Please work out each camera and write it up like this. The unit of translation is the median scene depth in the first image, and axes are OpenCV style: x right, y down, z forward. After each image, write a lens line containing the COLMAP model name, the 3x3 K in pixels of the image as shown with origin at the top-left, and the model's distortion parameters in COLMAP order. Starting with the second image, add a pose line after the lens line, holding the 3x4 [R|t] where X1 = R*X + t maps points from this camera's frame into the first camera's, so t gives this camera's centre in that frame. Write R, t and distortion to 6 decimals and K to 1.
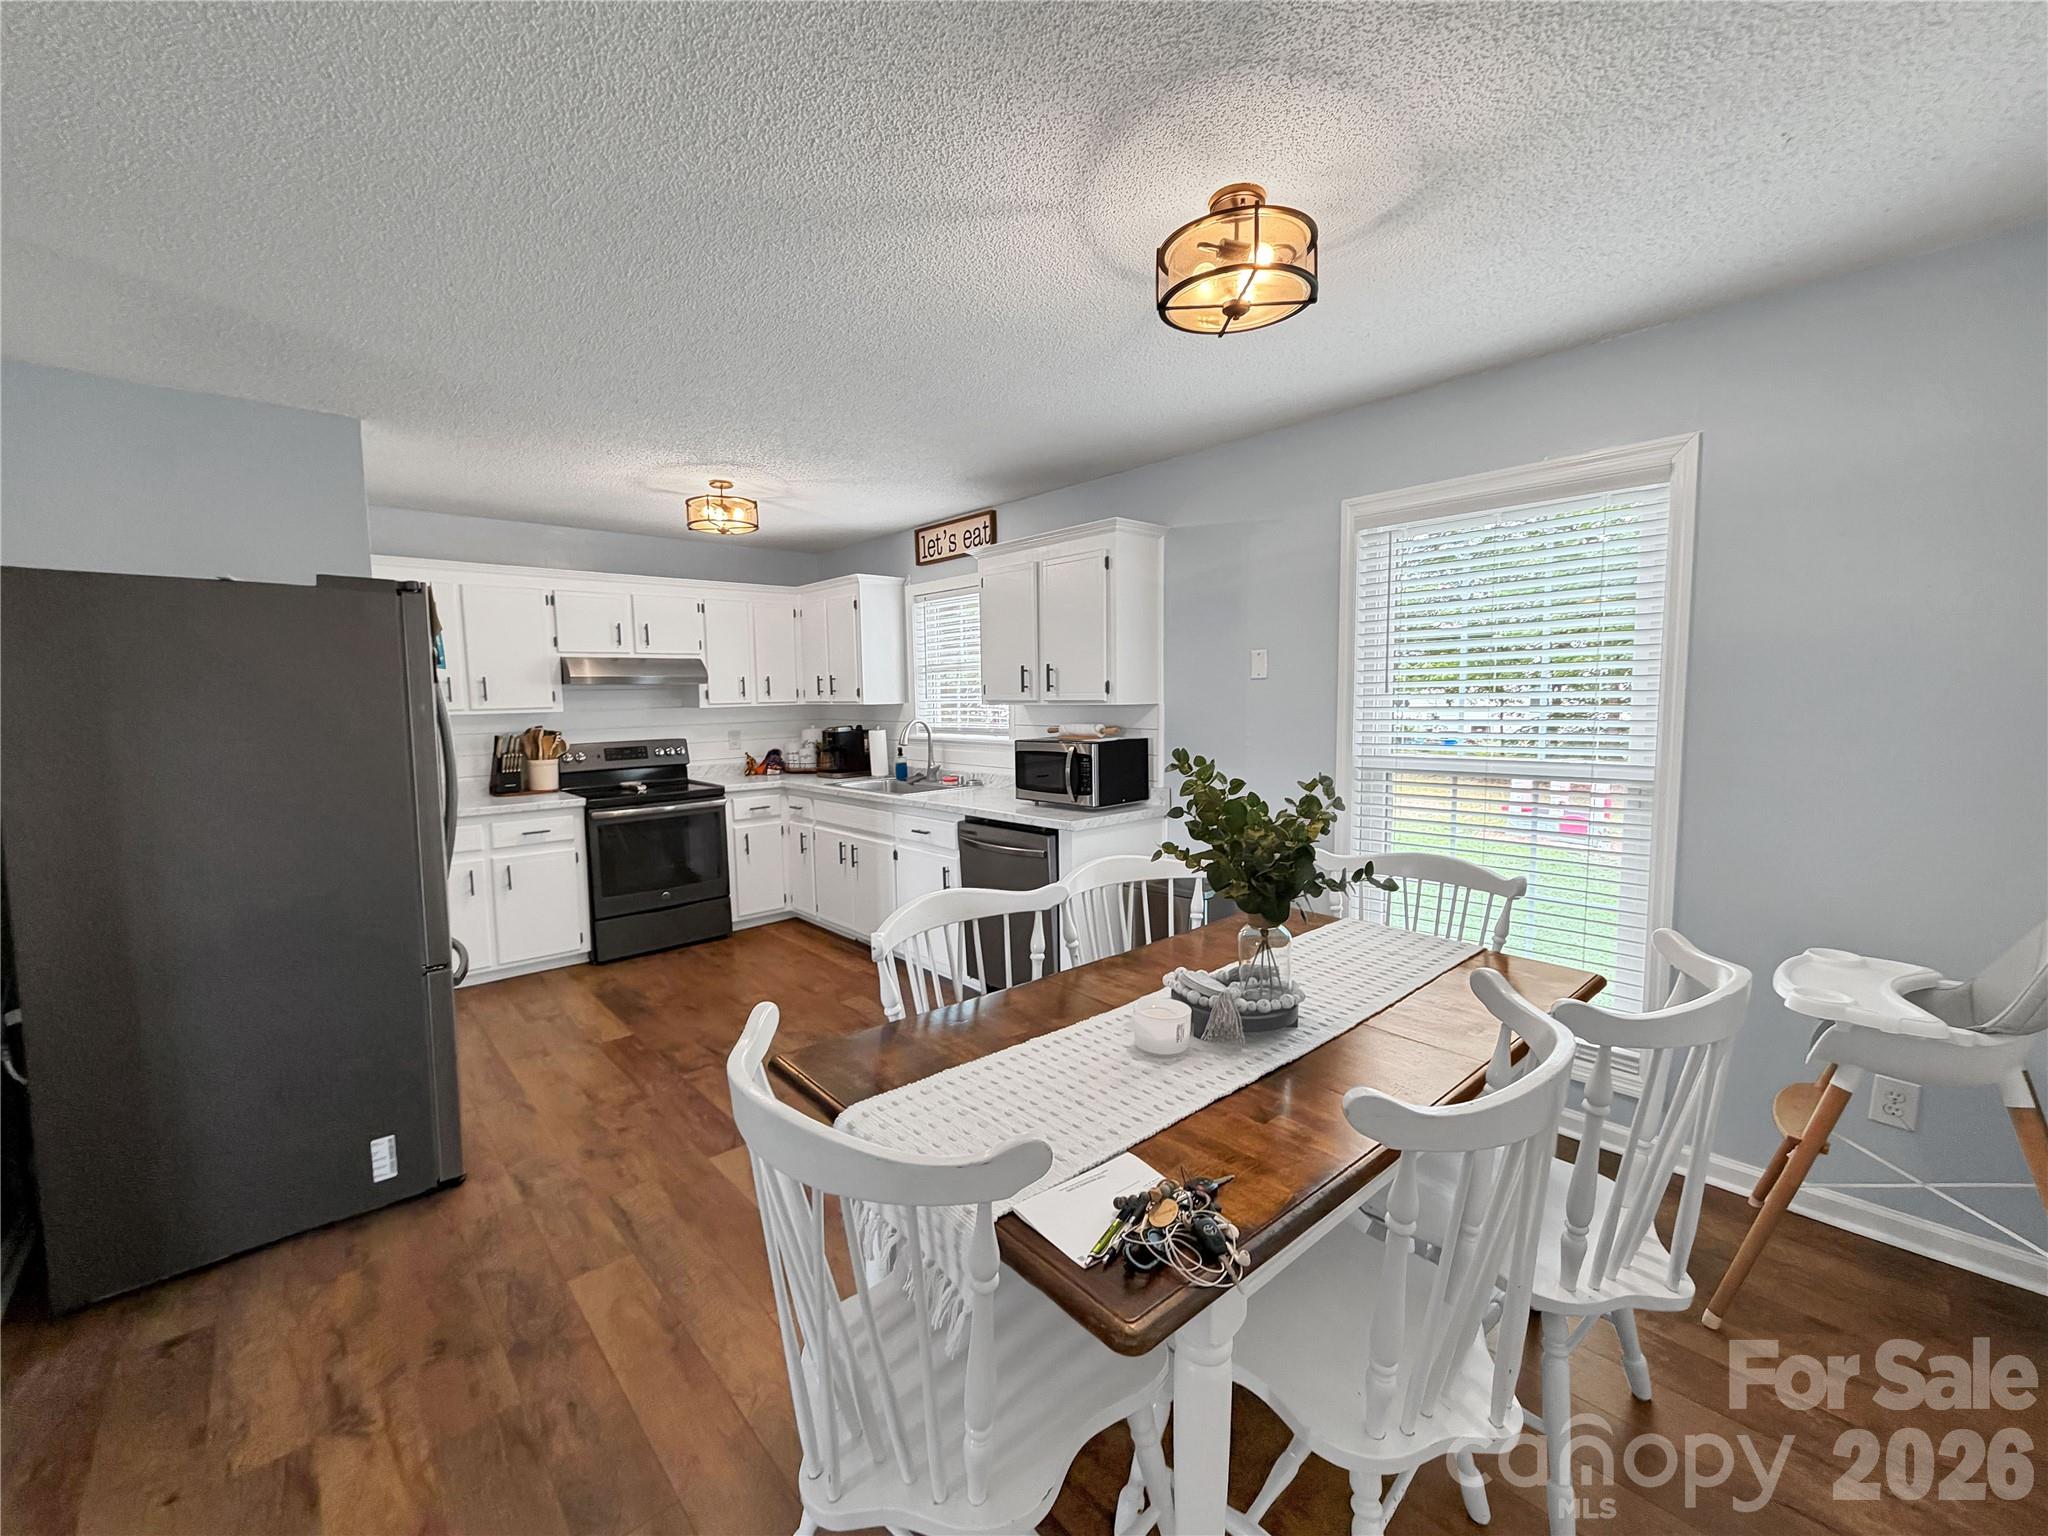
lens RADIAL K [[853.6, 0, 1028.8], [0, 853.6, 766.5], [0, 0, 1]] dist [0.000218, -0.000072]
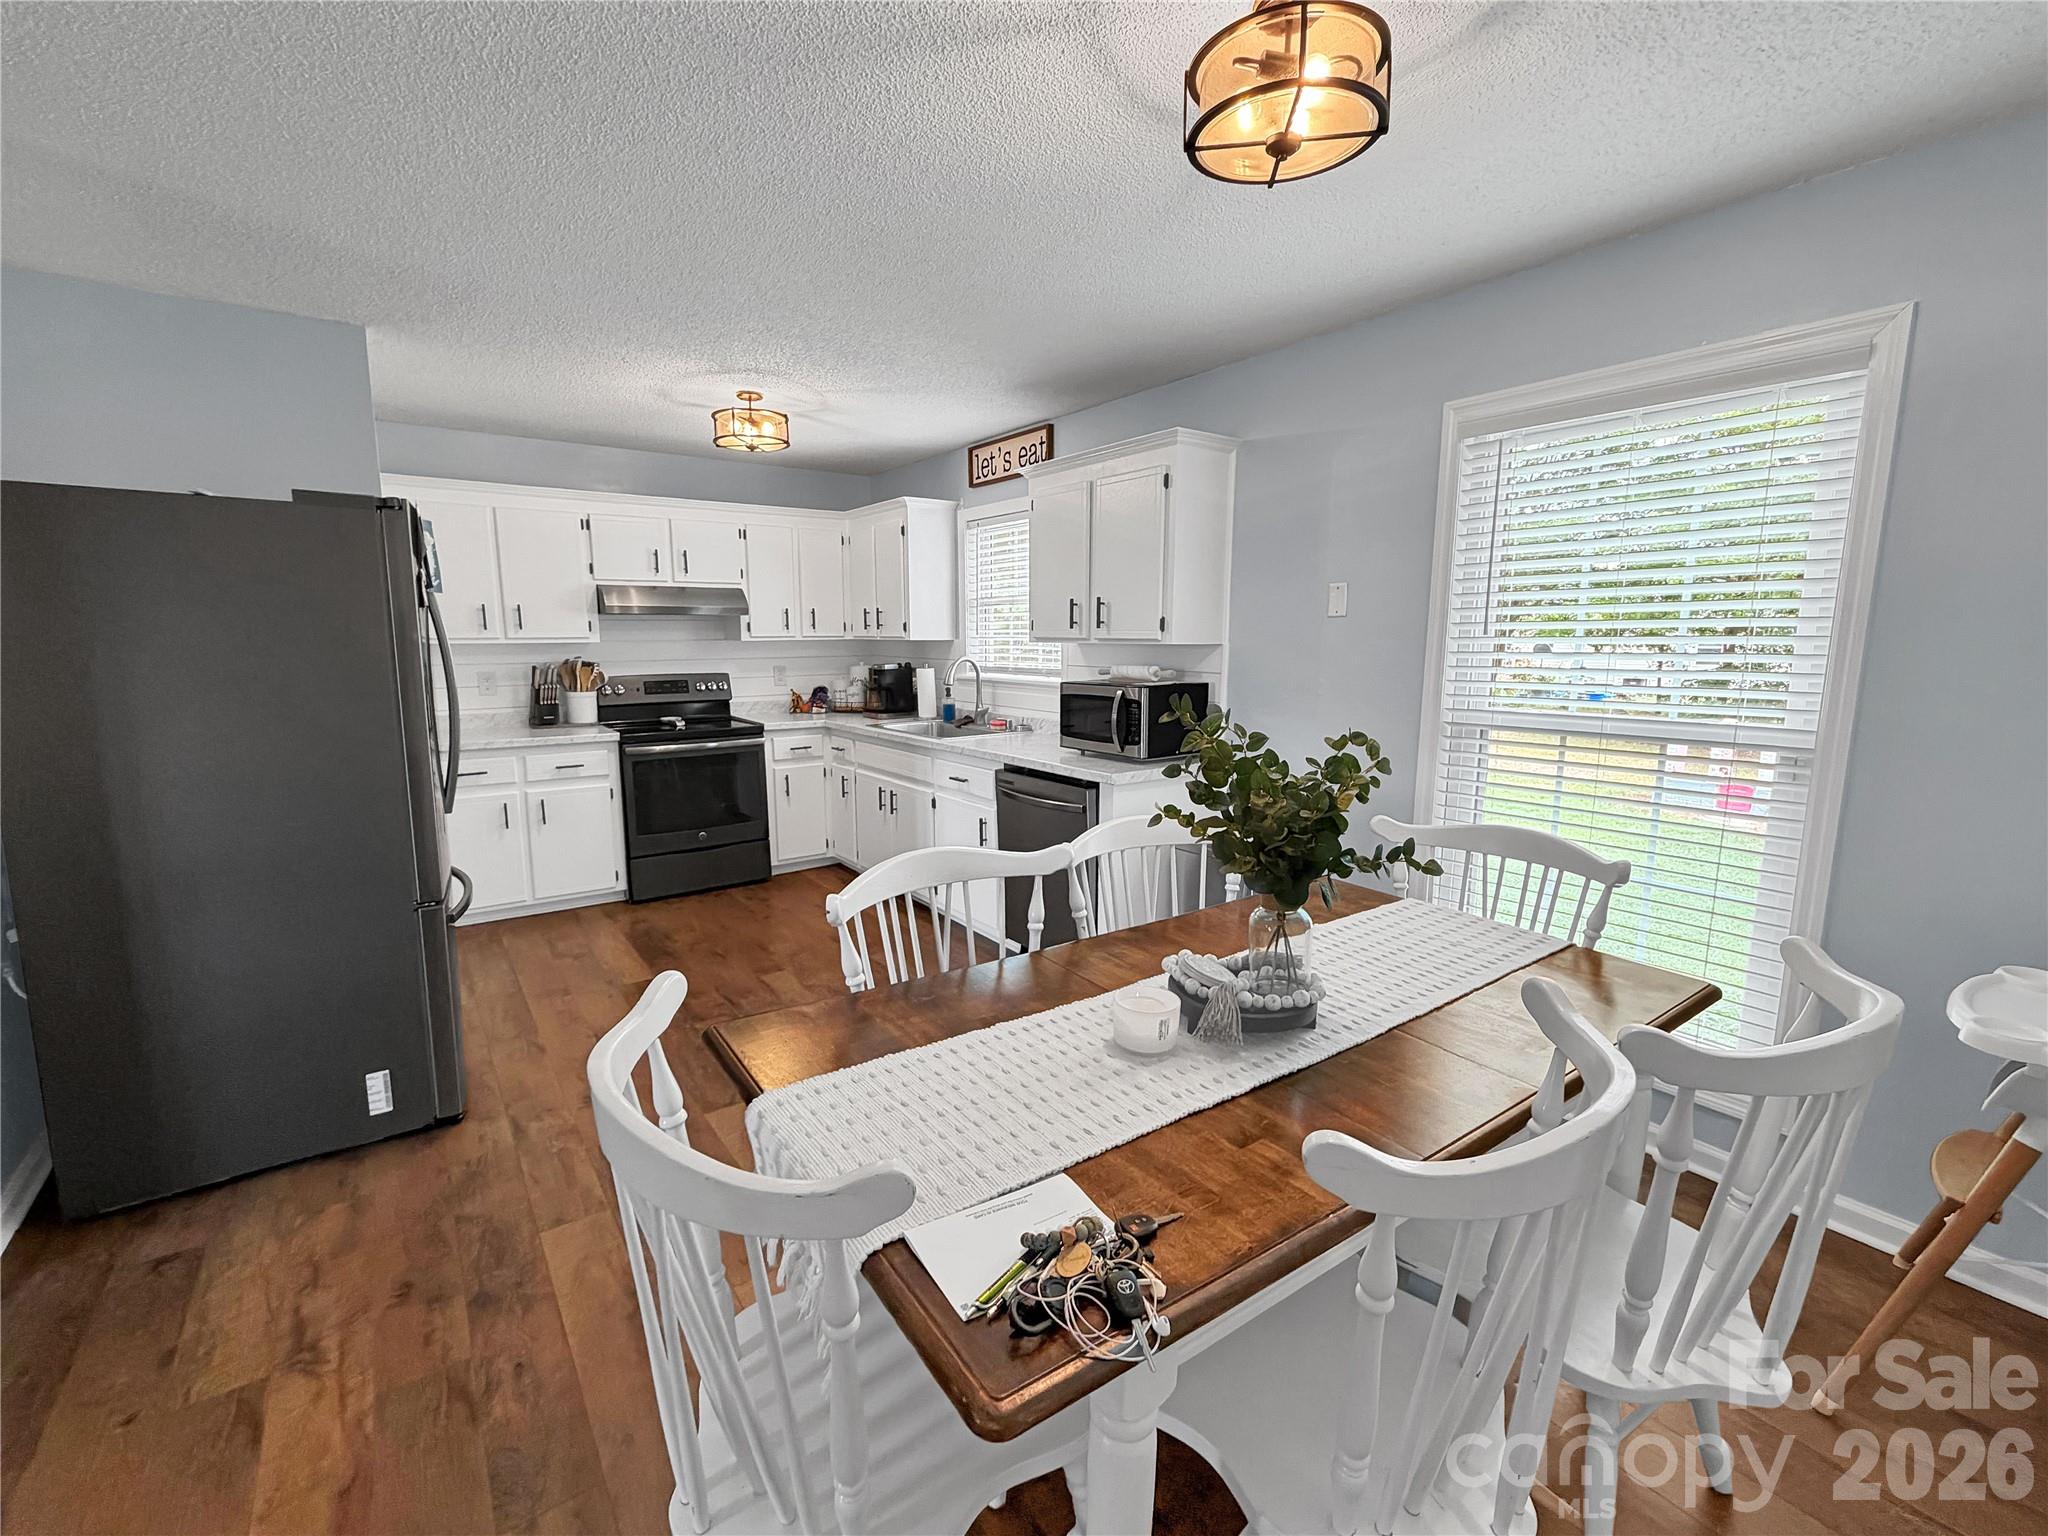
lens RADIAL K [[899.6, 0, 1022.6], [0, 899.6, 770.7], [0, 0, 1]] dist [-0.000932, 0.000231]
pose [[0.993610, 0.032470, -0.108096, 0.093280], [-0.025153, 0.997342, 0.068381, -0.002162], [0.110029, -0.065226, 0.991786, 0.083042]]
